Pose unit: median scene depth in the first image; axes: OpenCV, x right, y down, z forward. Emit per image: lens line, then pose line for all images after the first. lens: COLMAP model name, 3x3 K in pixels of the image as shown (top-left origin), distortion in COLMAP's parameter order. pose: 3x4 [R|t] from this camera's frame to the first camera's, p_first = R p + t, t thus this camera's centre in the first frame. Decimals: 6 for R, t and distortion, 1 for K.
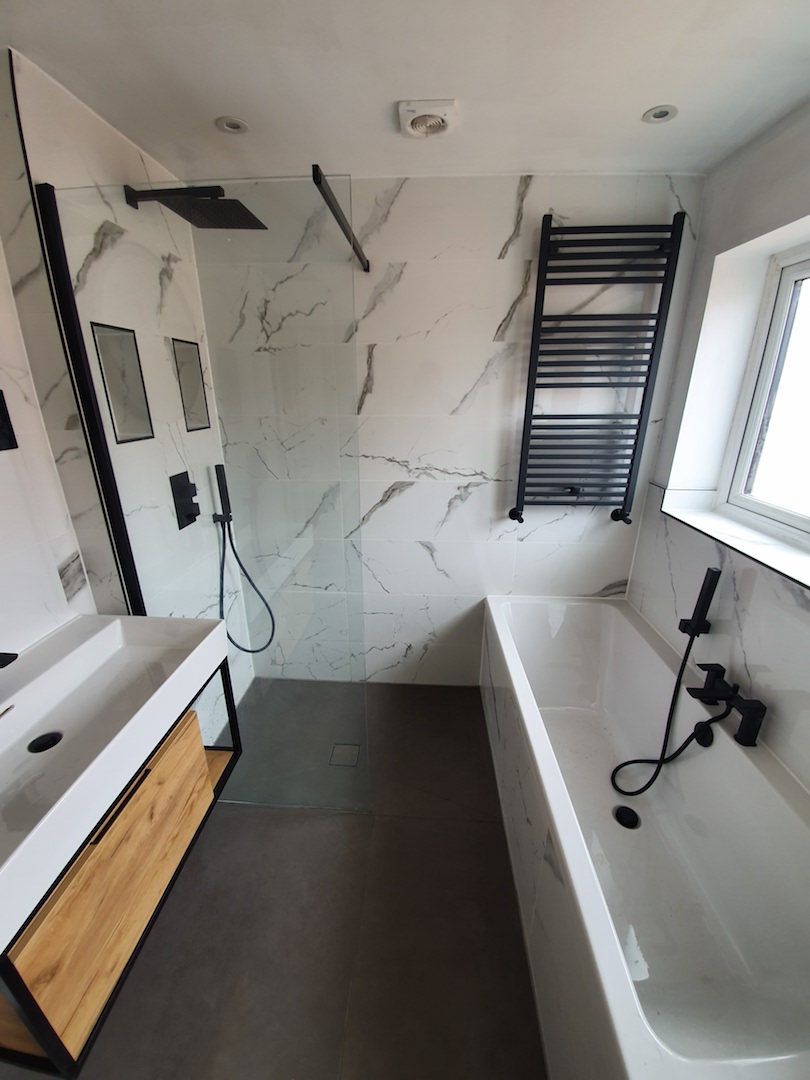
lens RADIAL K [[429.3, 0, 405.7], [0, 429.3, 547.0], [0, 0, 1]] dist [0.003095, -0.012595]
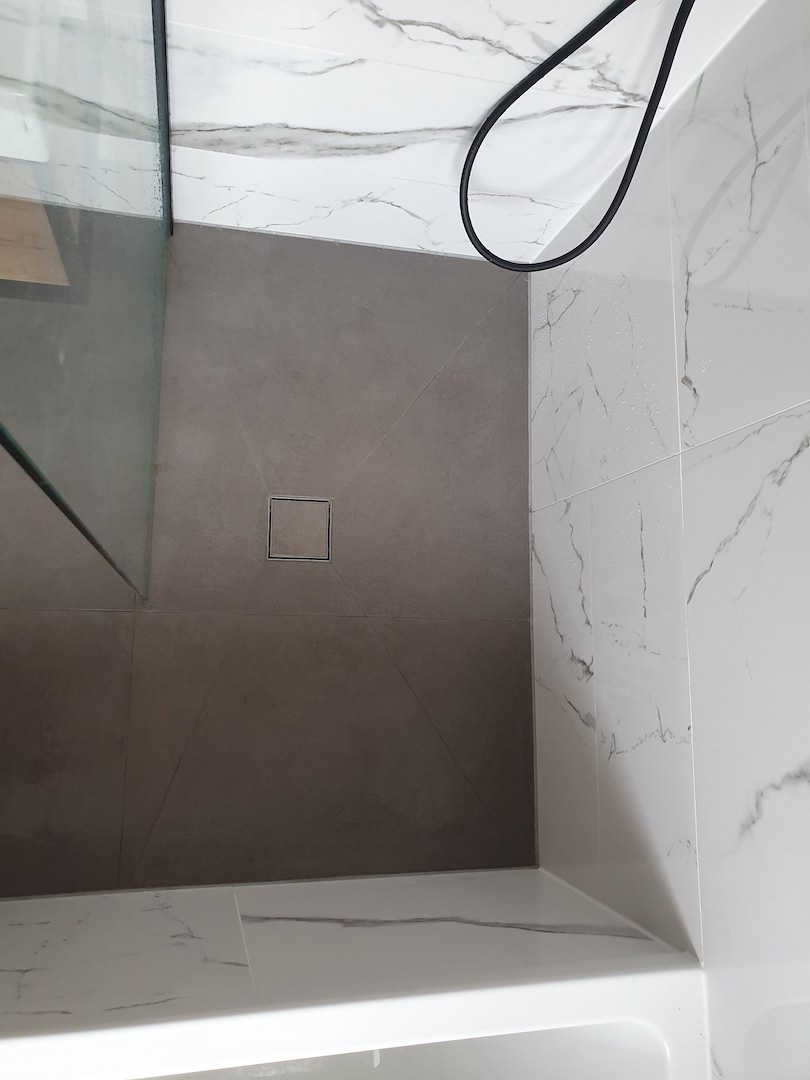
lens RADIAL K [[832.9, 0, 405.0], [0, 832.9, 540.0], [0, 0, 1]] dist [0.006787, 0.015405]
pose [[0.049491, 0.992076, -0.115478, -0.029198], [-0.568409, 0.123046, 0.813493, -0.324678], [0.821256, 0.025378, 0.569995, 0.700268]]
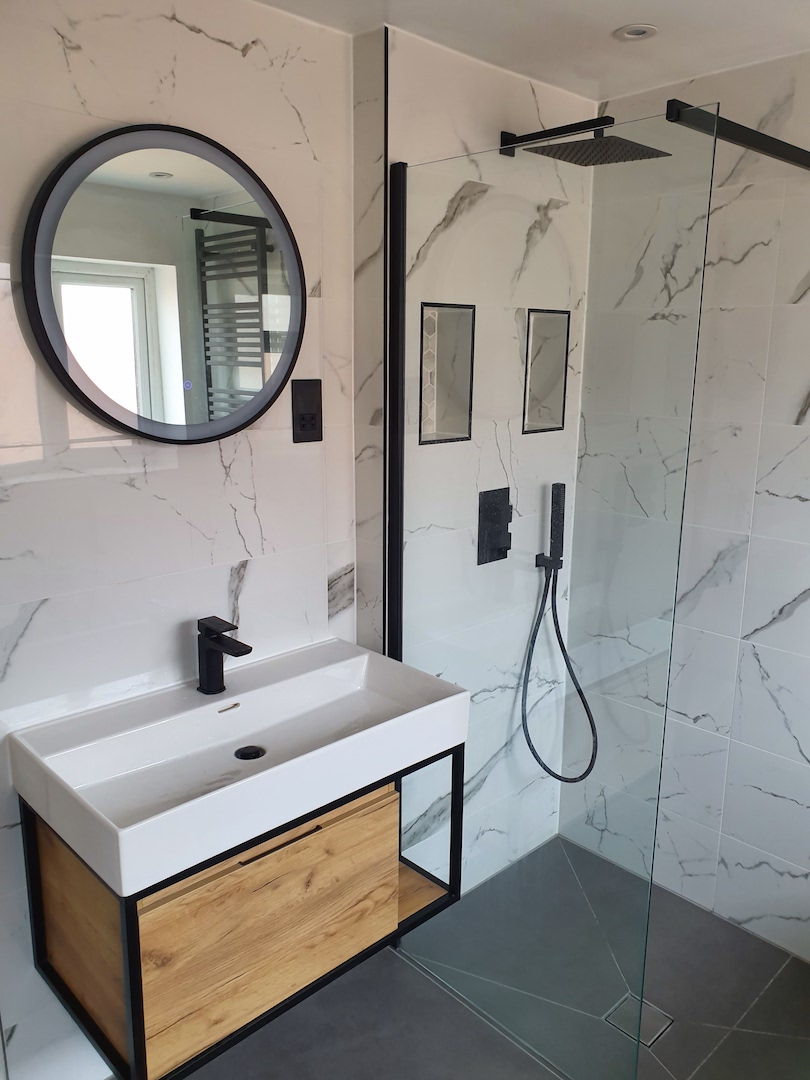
lens RADIAL K [[841.0, 0, 410.5], [0, 841.0, 537.4], [0, 0, 1]] dist [0.003625, 0.004464]
pose [[0.731447, 0.156173, -0.663774, 0.312306], [-0.241226, 0.969738, -0.037659, -0.003843], [0.637805, 0.187665, 0.746985, -0.129071]]
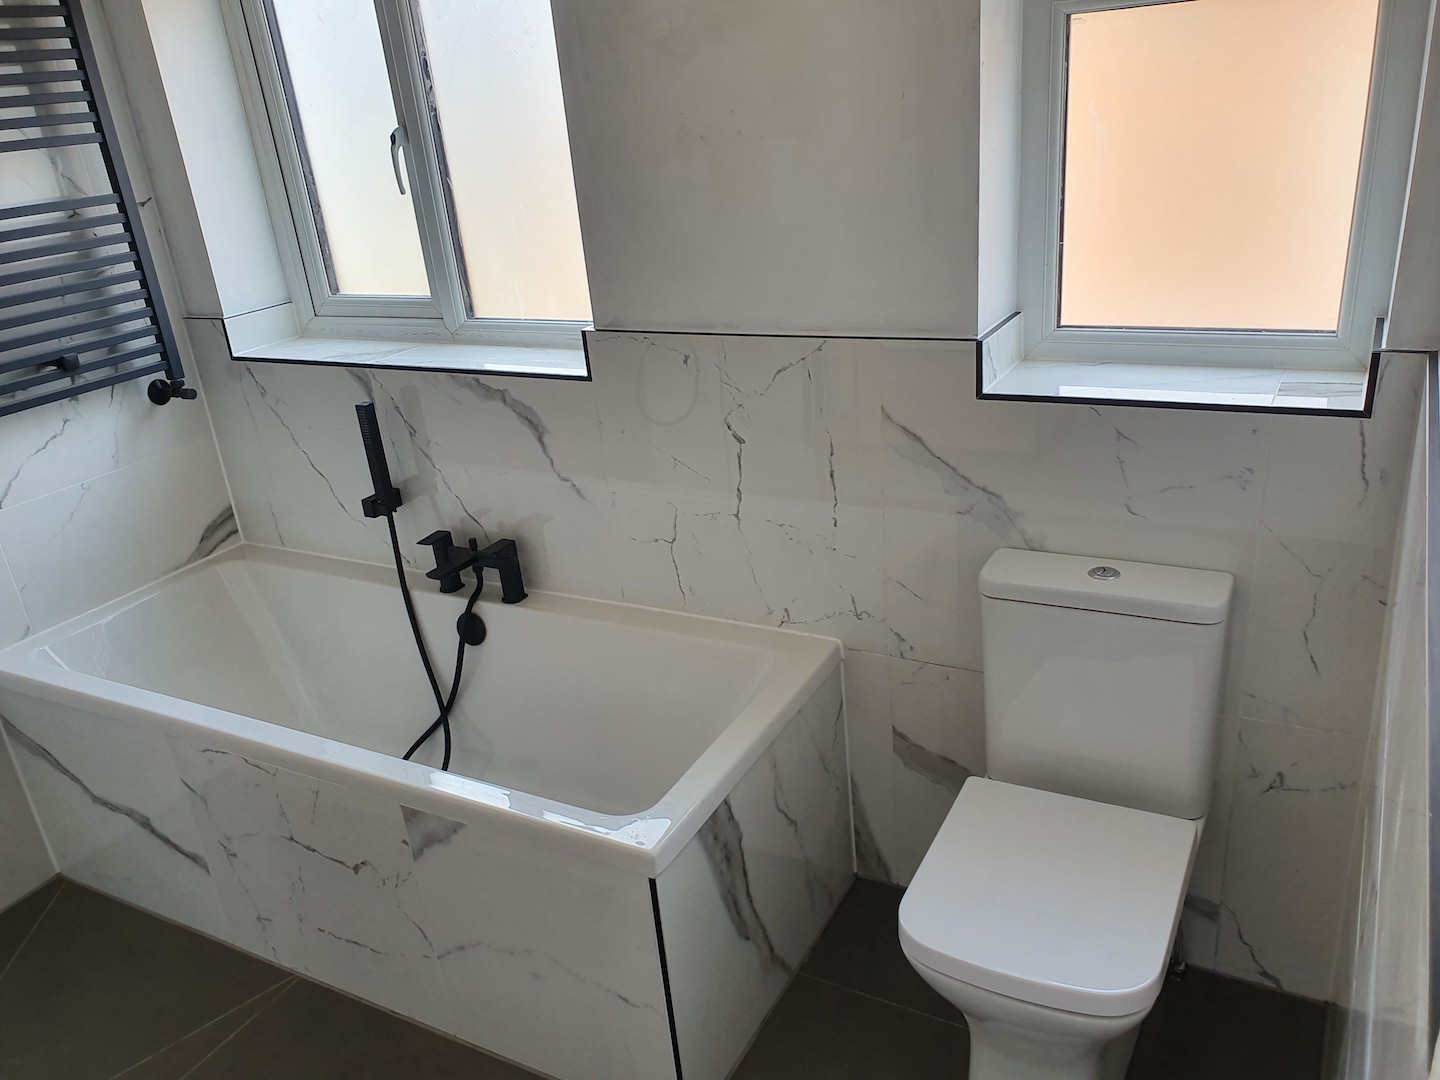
lens RADIAL K [[1130.9, 0, 744.0], [0, 1130.9, 544.5], [0, 0, 1]] dist [0.009906, 0.005893]
pose [[0.426787, -0.384009, 0.818773, -0.477796], [0.388710, 0.895365, 0.217315, 0.080775], [-0.816552, 0.225518, 0.531399, -0.304187]]
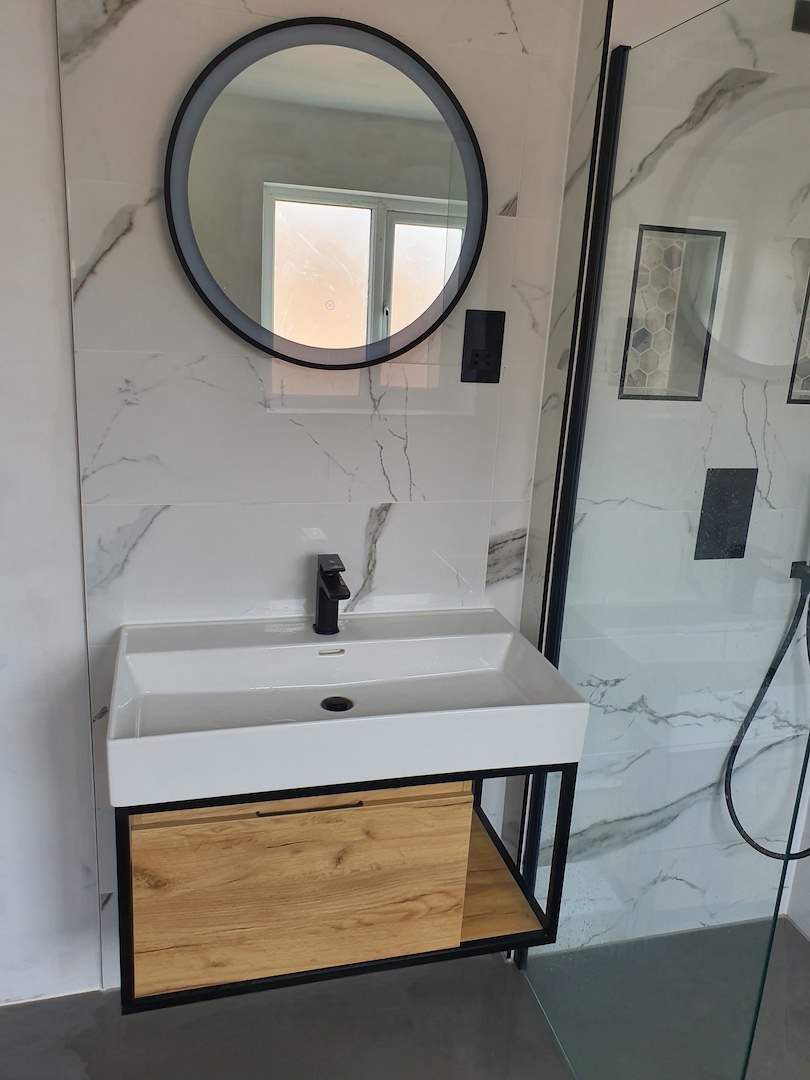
lens RADIAL K [[848.2, 0, 411.1], [0, 848.2, 525.0], [0, 0, 1]] dist [0.009906, 0.005893]
pose [[0.314555, 0.268685, -0.910419, 0.383425], [-0.377542, 0.915392, 0.139710, -0.098266], [0.870929, 0.299775, 0.389381, 0.207760]]
